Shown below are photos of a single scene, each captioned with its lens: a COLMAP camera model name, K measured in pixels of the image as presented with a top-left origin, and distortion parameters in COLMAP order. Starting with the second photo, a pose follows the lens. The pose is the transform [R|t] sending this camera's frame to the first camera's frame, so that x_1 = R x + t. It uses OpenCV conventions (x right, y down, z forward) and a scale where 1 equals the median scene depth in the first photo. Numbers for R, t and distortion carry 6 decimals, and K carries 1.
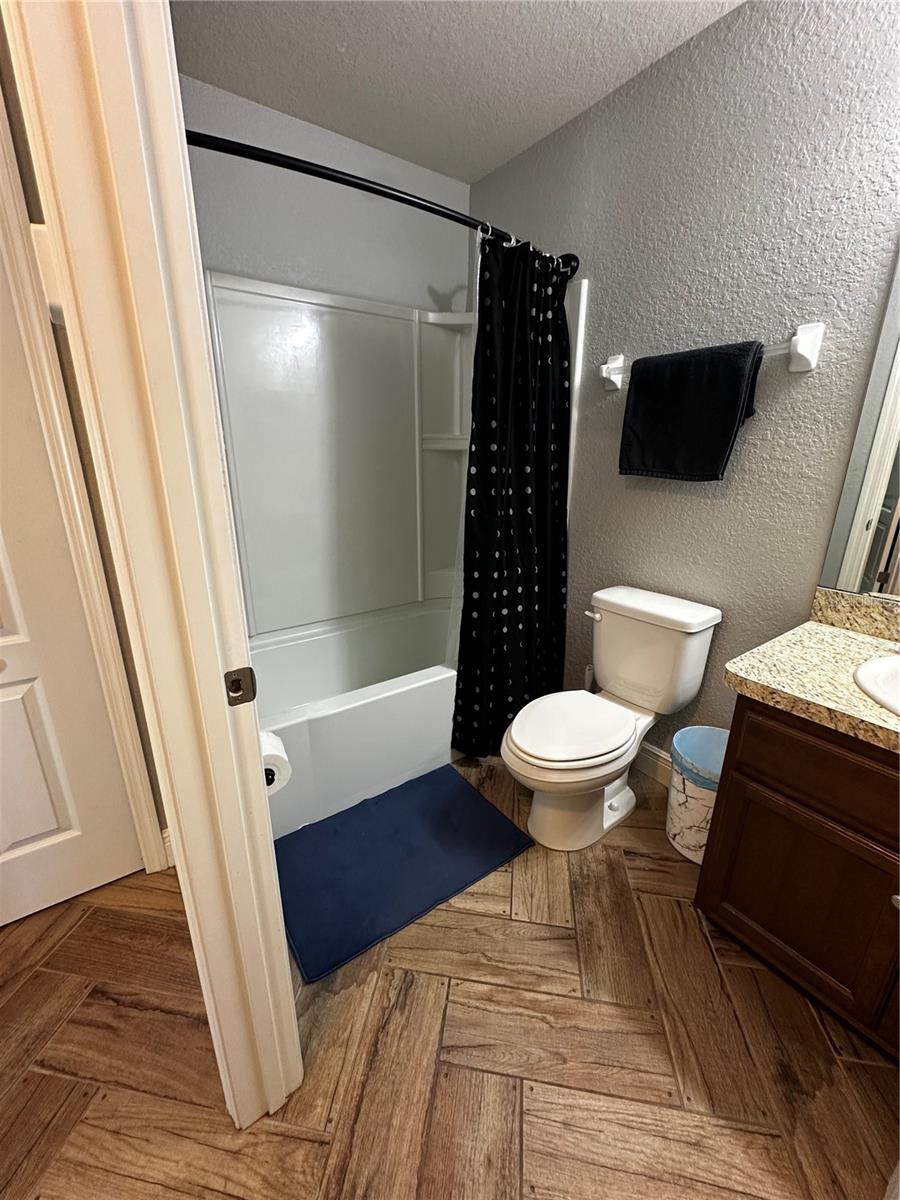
lens RADIAL K [[478.8, 0, 450.0], [0, 478.8, 600.0], [0, 0, 1]] dist [-0.005704, 0.001371]
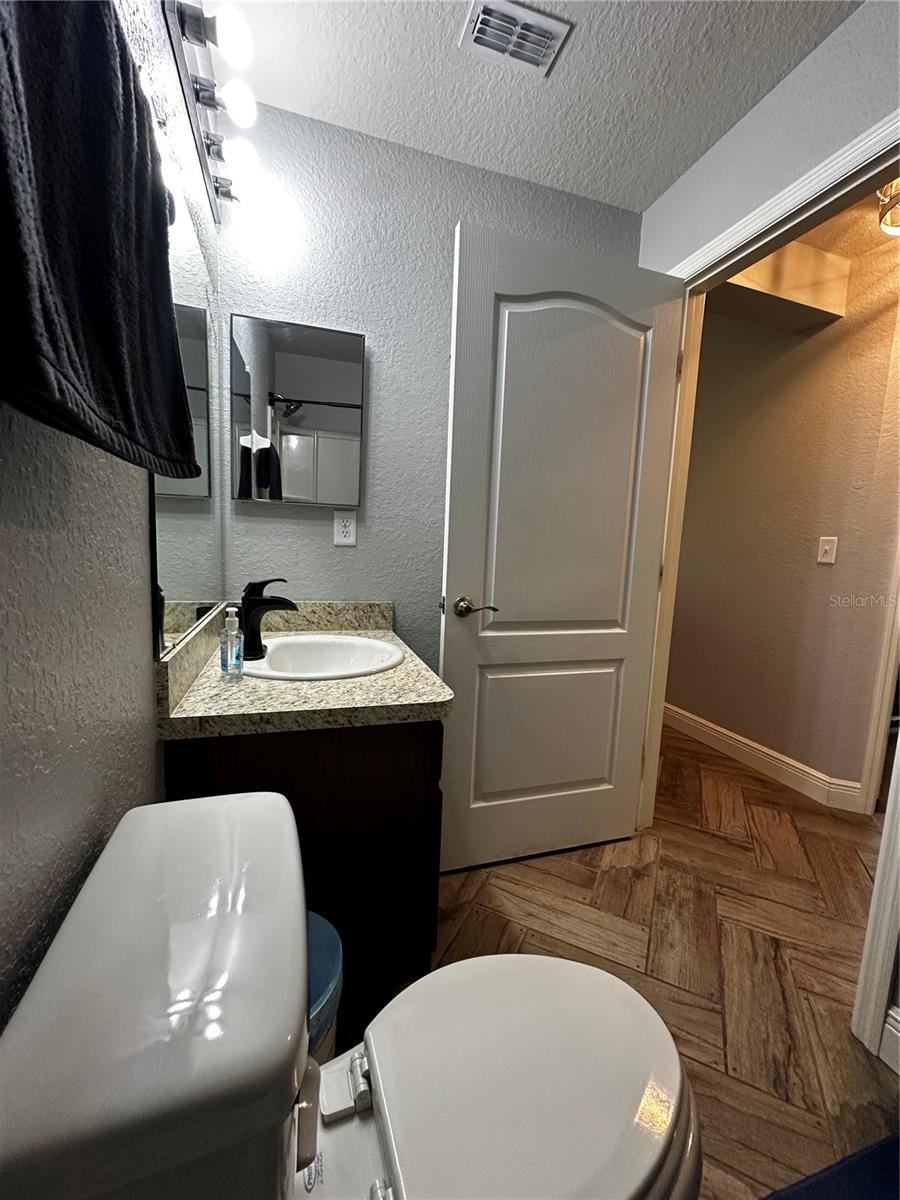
lens RADIAL K [[478.8, 0, 450.0], [0, 478.8, 600.0], [0, 0, 1]] dist [-0.005704, 0.001371]
pose [[-0.948753, -0.084576, 0.304490, 0.289188], [0.046568, 0.915587, 0.399416, -0.368616], [-0.312568, 0.393126, -0.864727, 1.583485]]
